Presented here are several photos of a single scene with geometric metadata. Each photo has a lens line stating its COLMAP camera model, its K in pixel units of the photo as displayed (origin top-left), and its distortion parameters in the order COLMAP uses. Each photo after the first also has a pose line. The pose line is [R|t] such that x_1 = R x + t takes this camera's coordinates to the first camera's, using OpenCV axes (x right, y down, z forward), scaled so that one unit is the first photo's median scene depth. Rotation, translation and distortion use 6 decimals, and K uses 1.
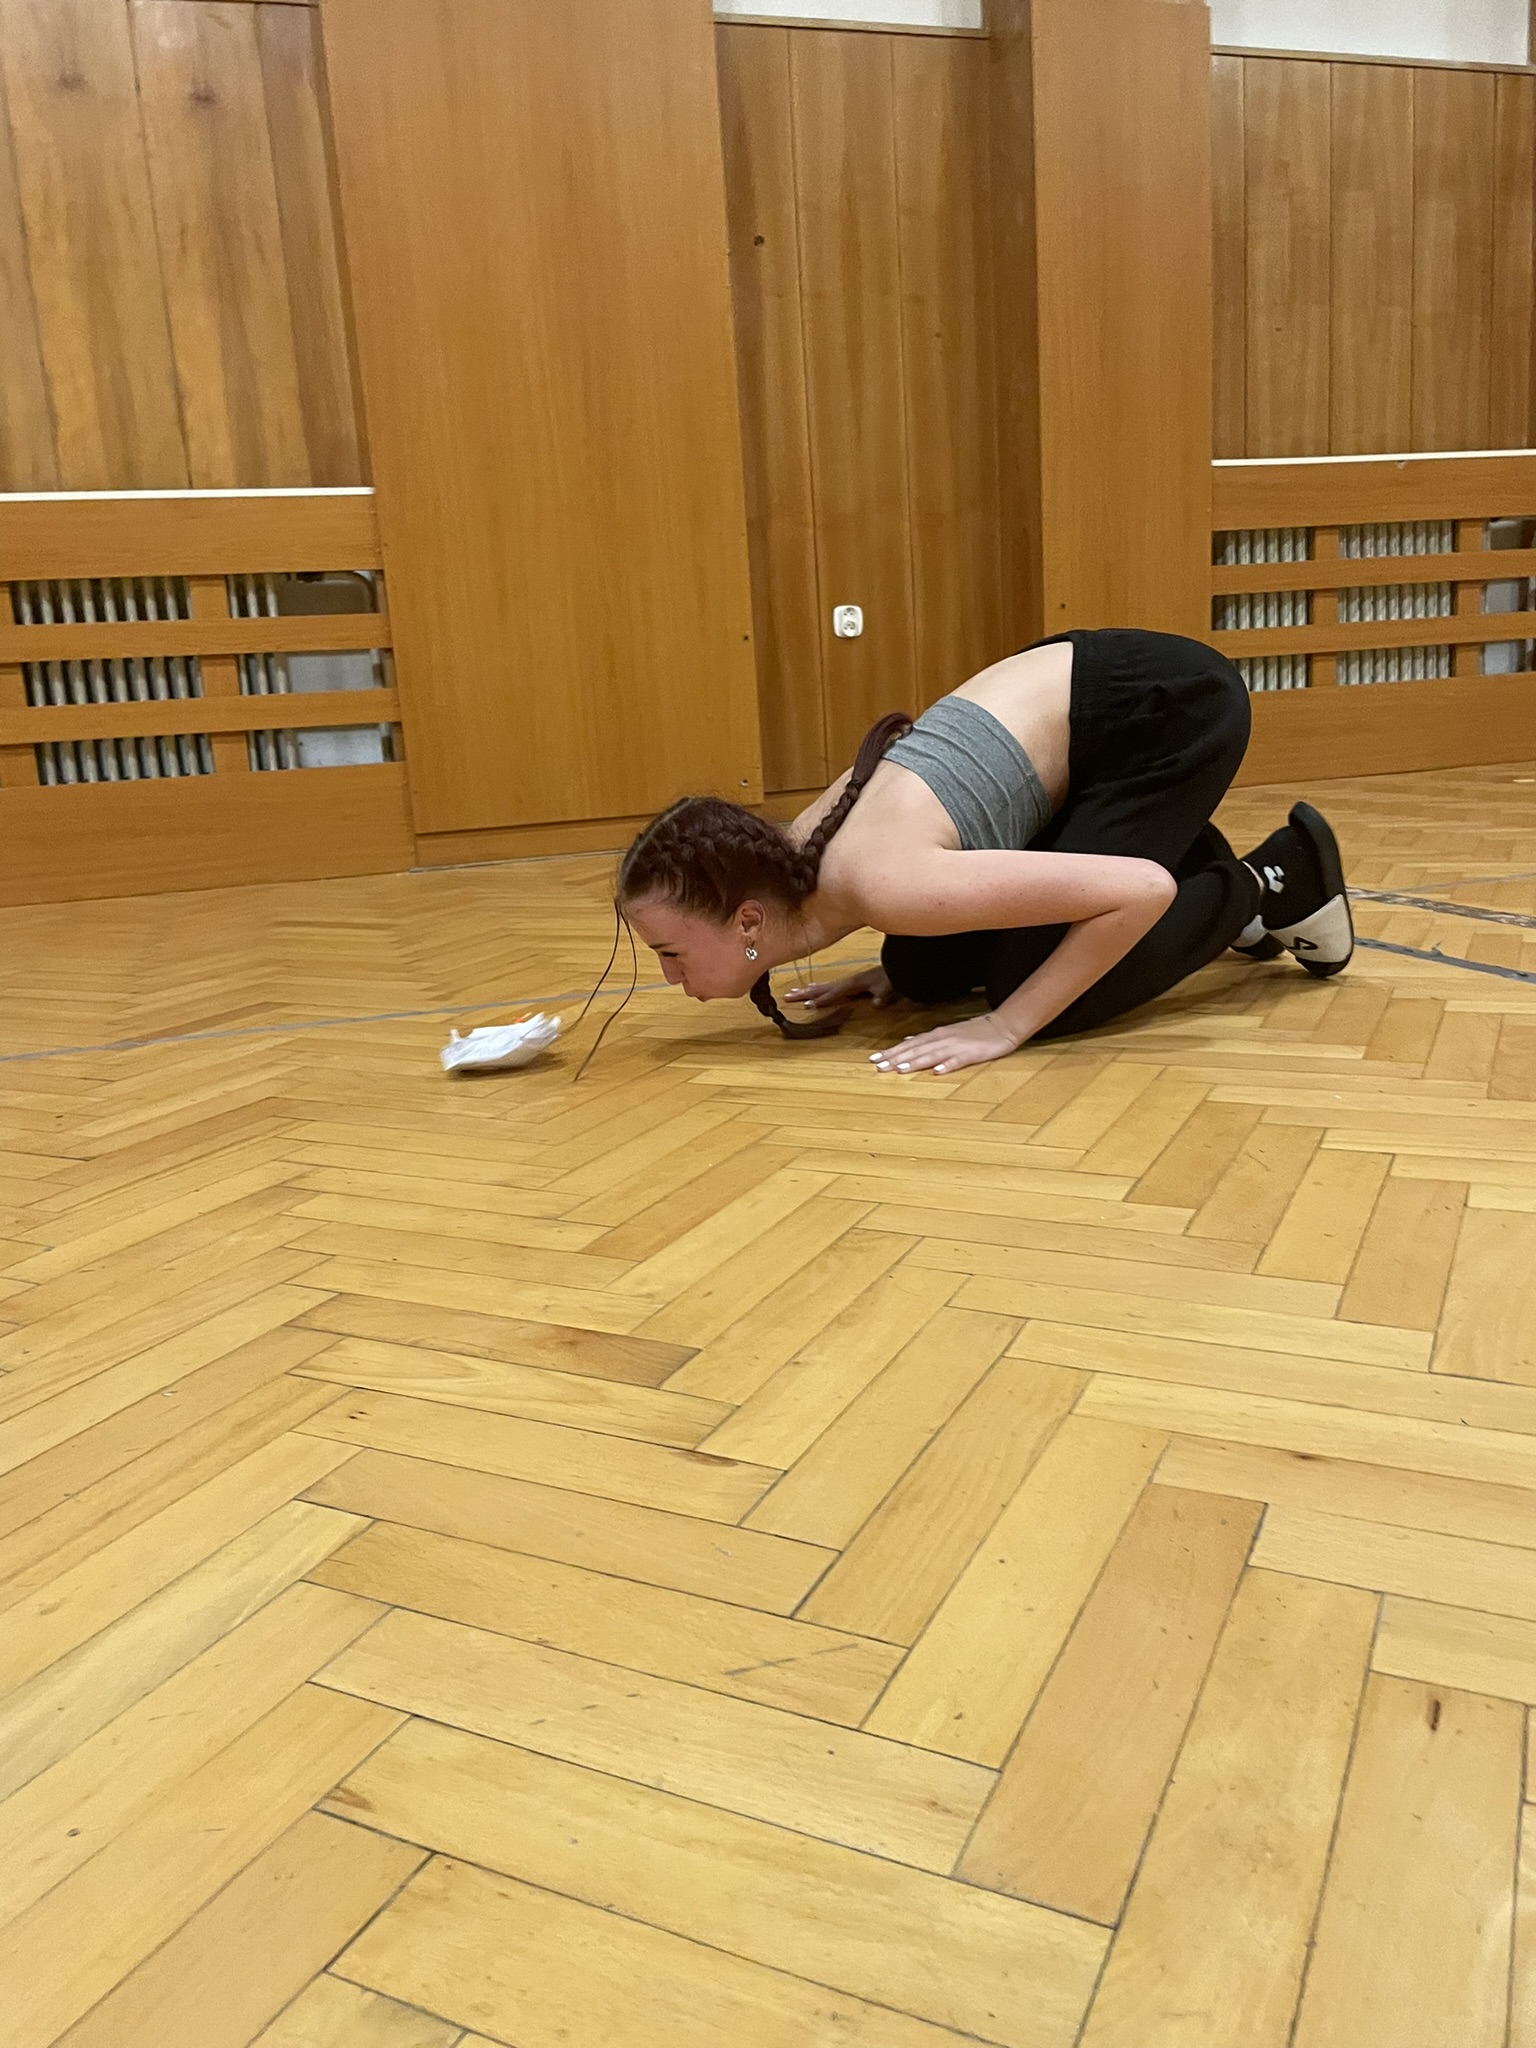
lens RADIAL K [[1539.6, 0, 778.6], [0, 1539.6, 1019.5], [0, 0, 1]] dist [0.099933, -0.130368]
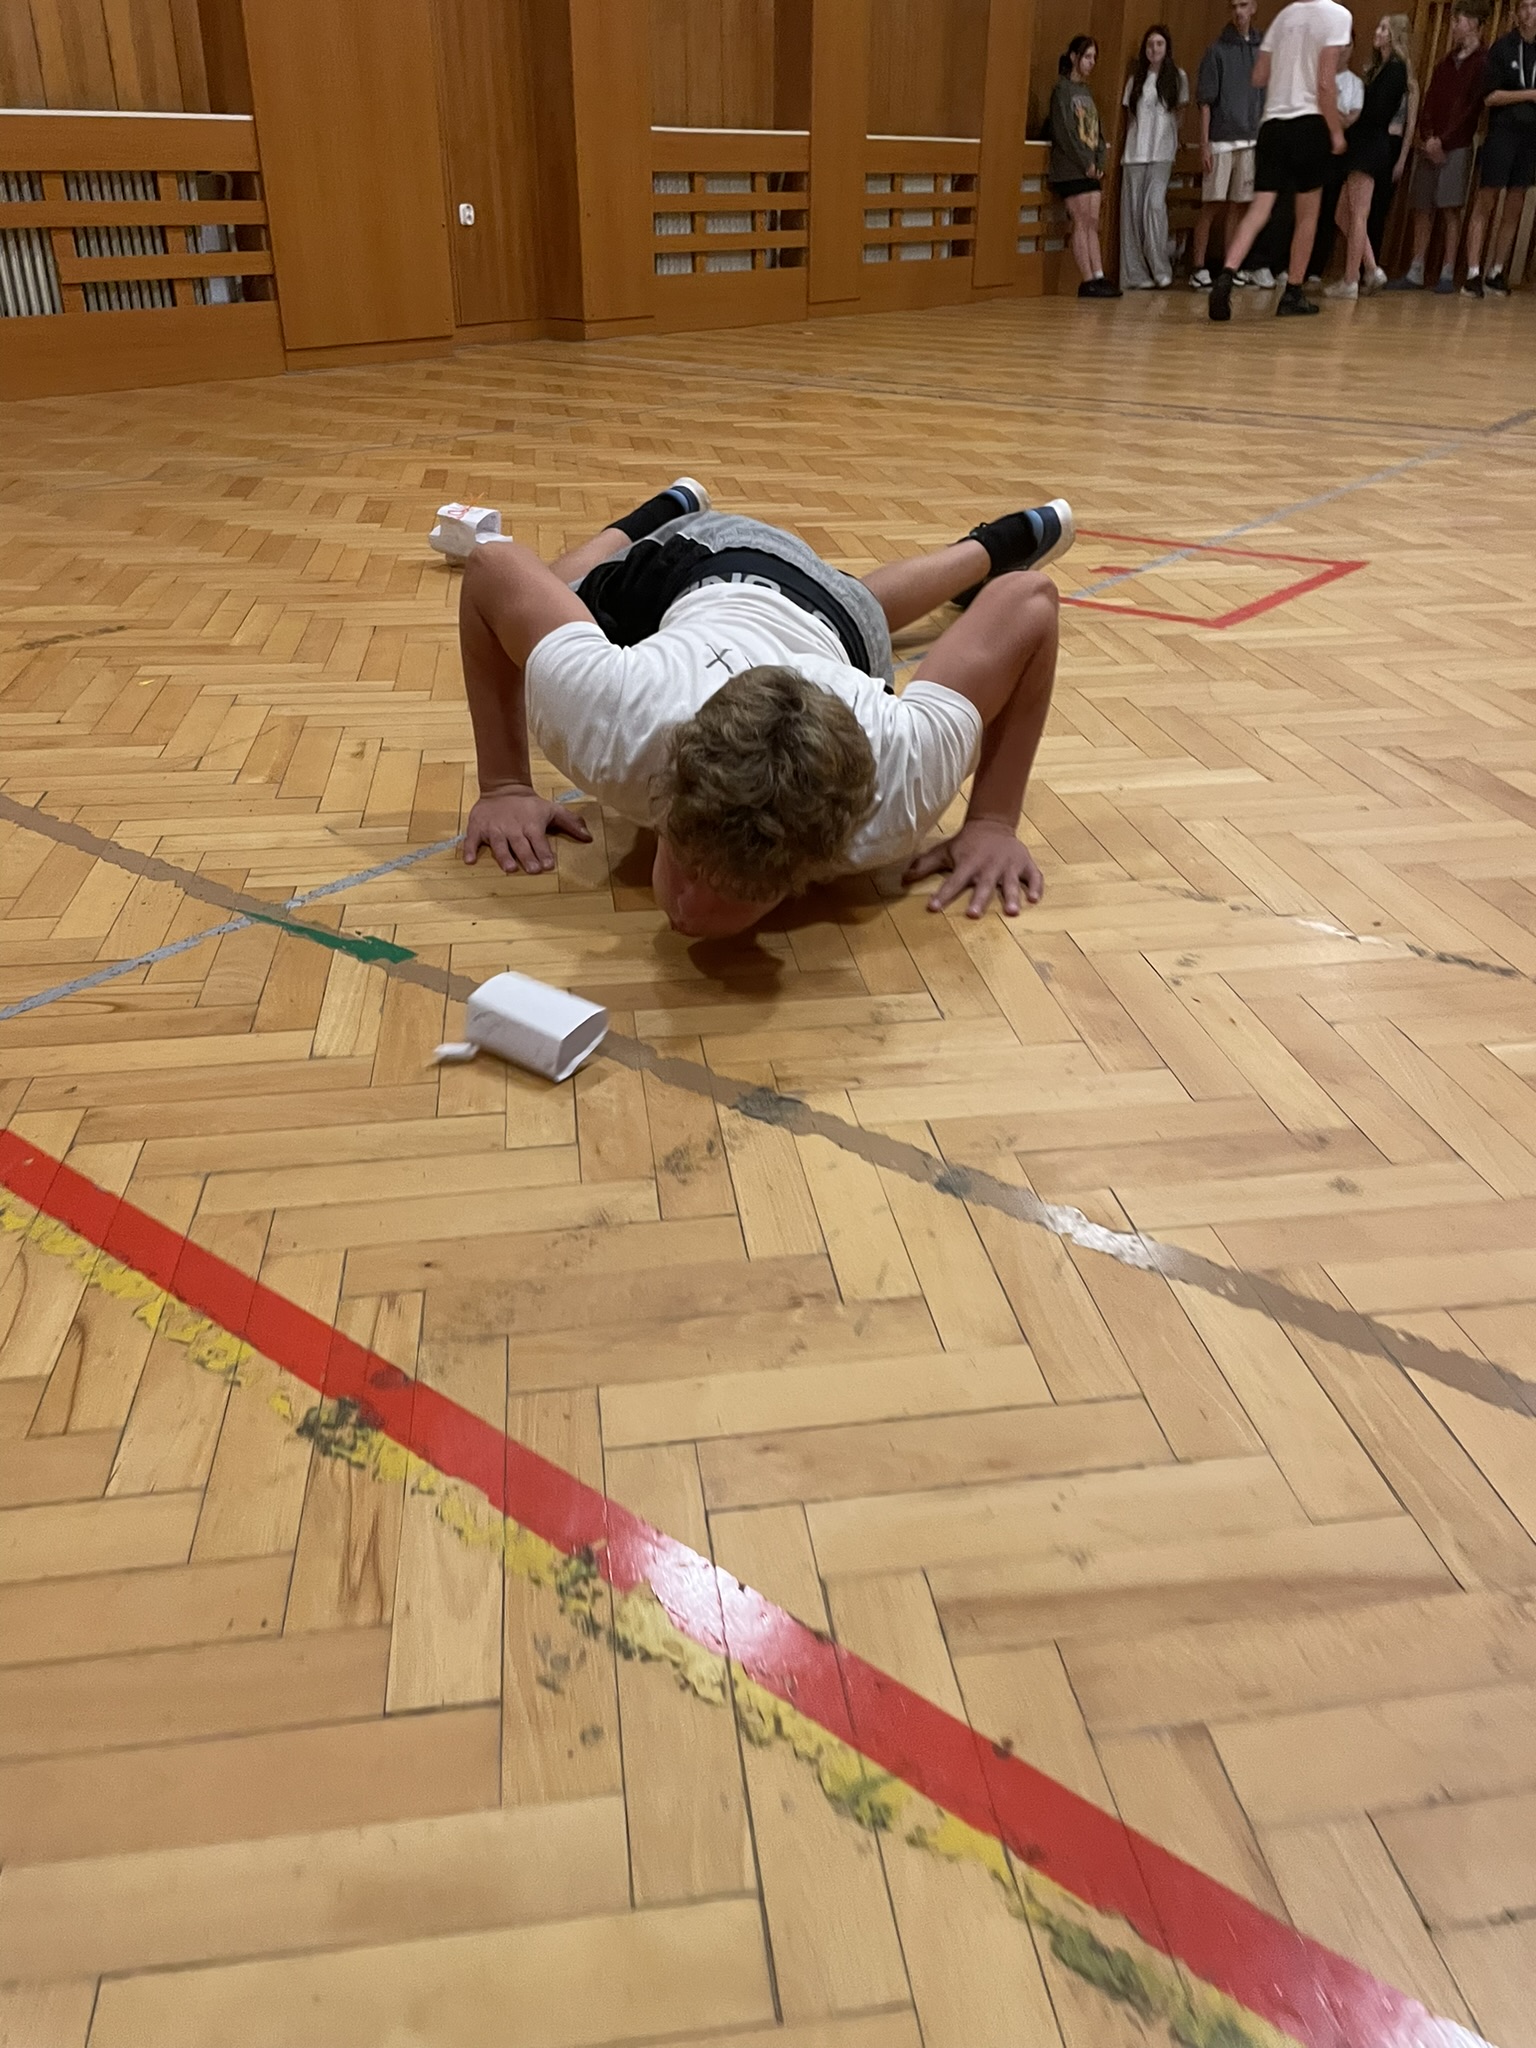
lens RADIAL K [[1550.8, 0, 765.4], [0, 1550.8, 1018.4], [0, 0, 1]] dist [0.092807, -0.117450]
pose [[0.829427, -0.210502, 0.517435, -0.763566], [0.082646, 0.962331, 0.259016, 0.156027], [-0.552467, -0.172071, 0.815580, -0.689785]]
